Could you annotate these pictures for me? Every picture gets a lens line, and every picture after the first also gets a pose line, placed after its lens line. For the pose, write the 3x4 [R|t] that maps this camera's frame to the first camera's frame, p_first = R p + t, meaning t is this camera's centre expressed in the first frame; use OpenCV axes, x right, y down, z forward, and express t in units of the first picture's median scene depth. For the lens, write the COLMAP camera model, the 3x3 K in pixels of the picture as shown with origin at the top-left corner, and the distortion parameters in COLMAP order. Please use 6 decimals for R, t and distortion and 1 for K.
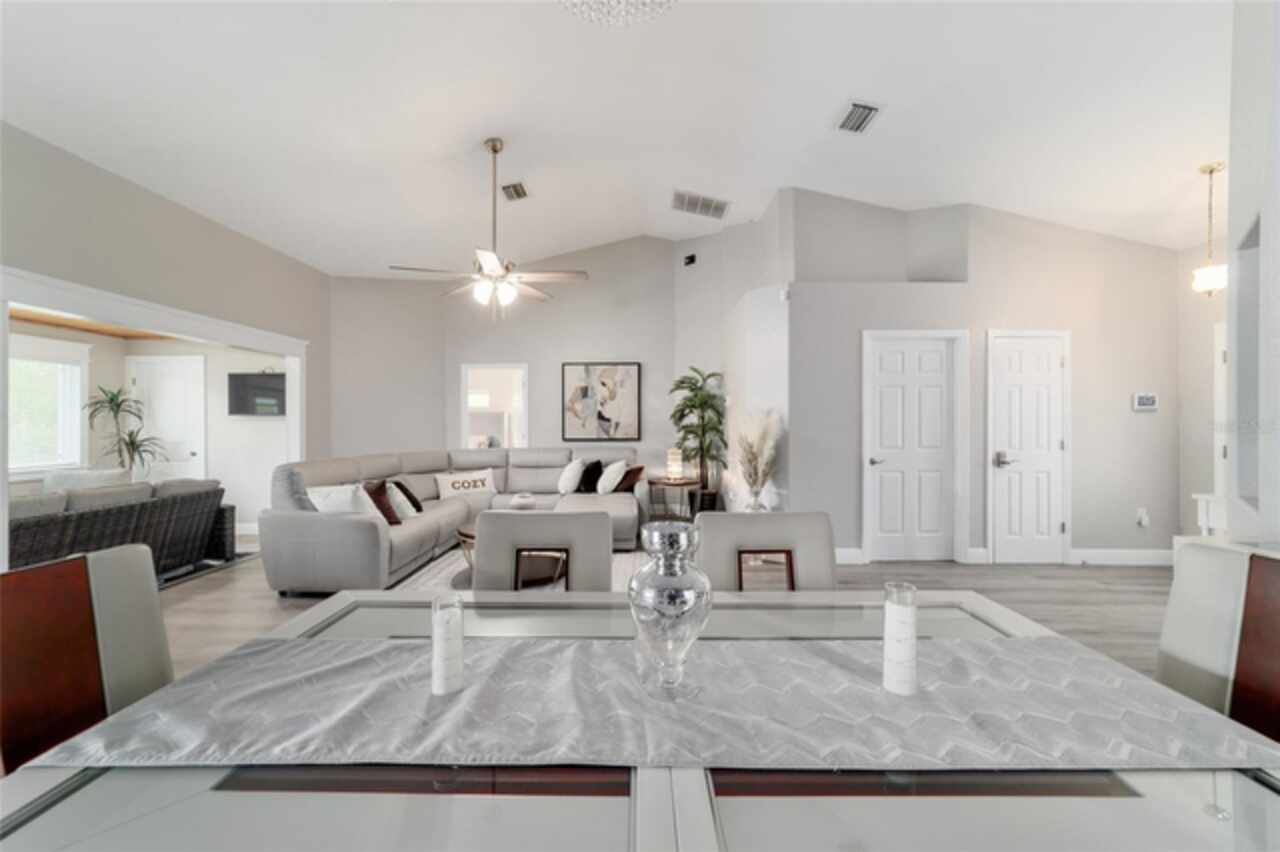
lens RADIAL K [[491.8, 0, 637.1], [0, 491.8, 427.8], [0, 0, 1]] dist [-0.014213, 0.000119]
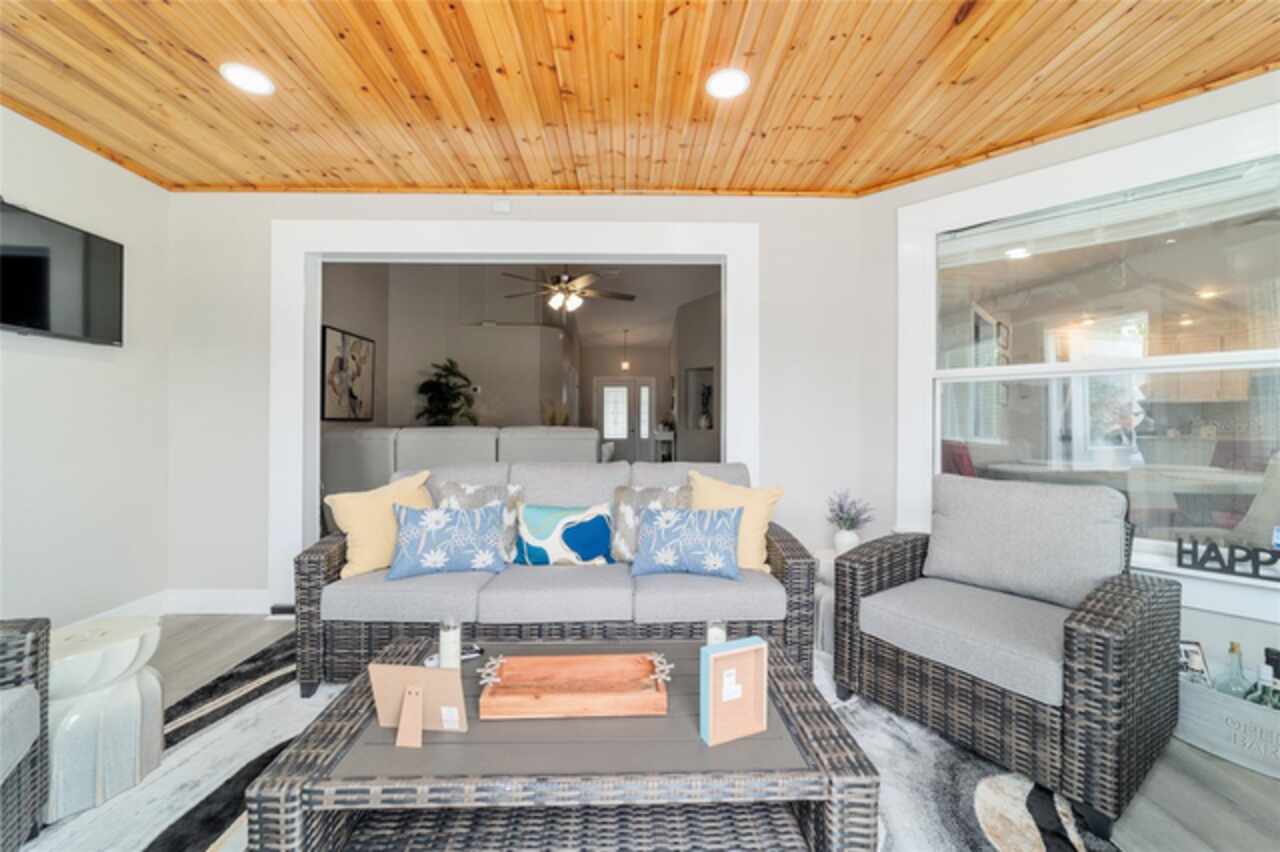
lens RADIAL K [[491.8, 0, 635.0], [0, 491.8, 418.6], [0, 0, 1]] dist [-0.017027, 0.007693]
pose [[-0.029450, 0.009952, 0.999517, -1.118638], [0.004307, 0.999942, -0.009829, 0.038565], [-0.999557, 0.004015, -0.029491, 0.589226]]
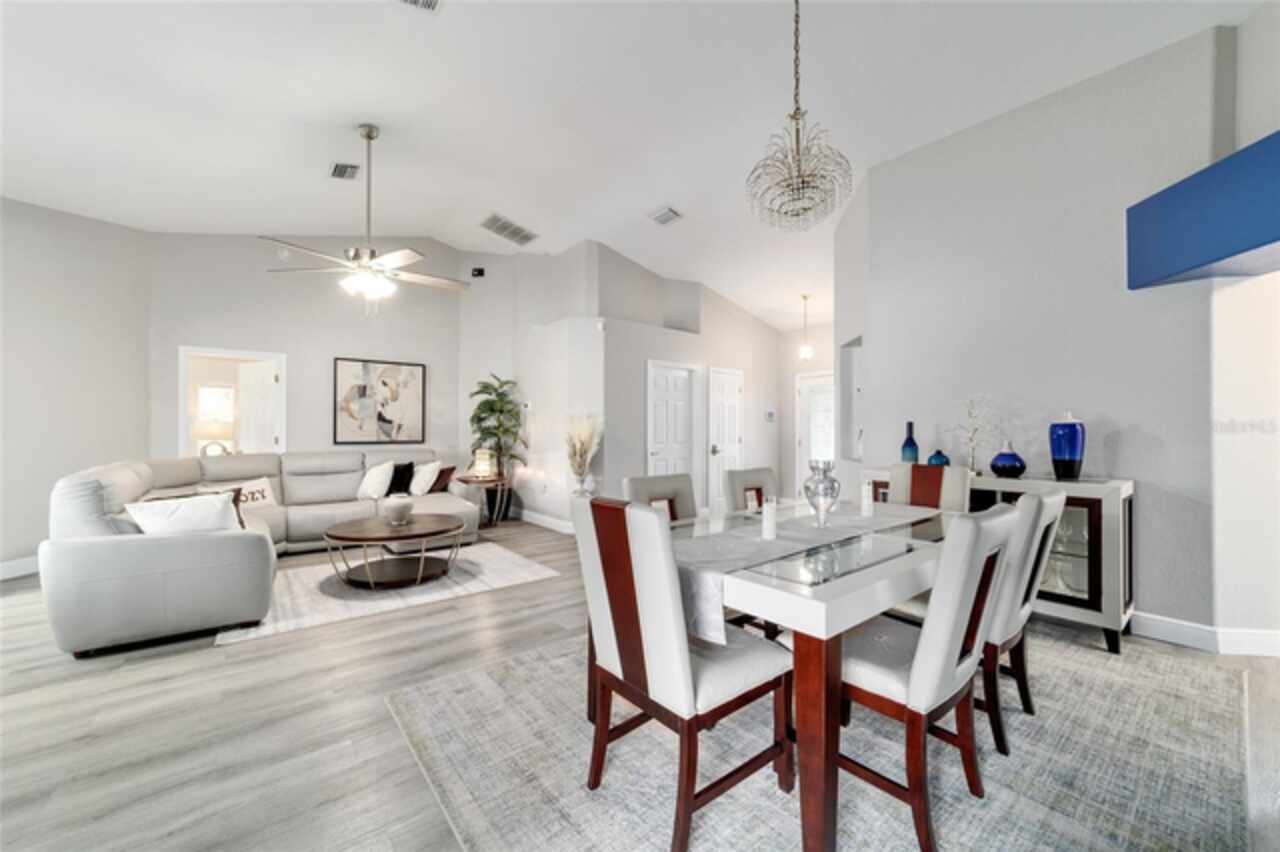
lens RADIAL K [[491.8, 0, 637.1], [0, 491.8, 427.8], [0, 0, 1]] dist [-0.014213, 0.000119]
pose [[0.772134, 0.006129, 0.635430, -0.335530], [0.002346, 0.999919, -0.012496, 0.010367], [-0.635455, 0.011139, 0.772058, -0.043426]]
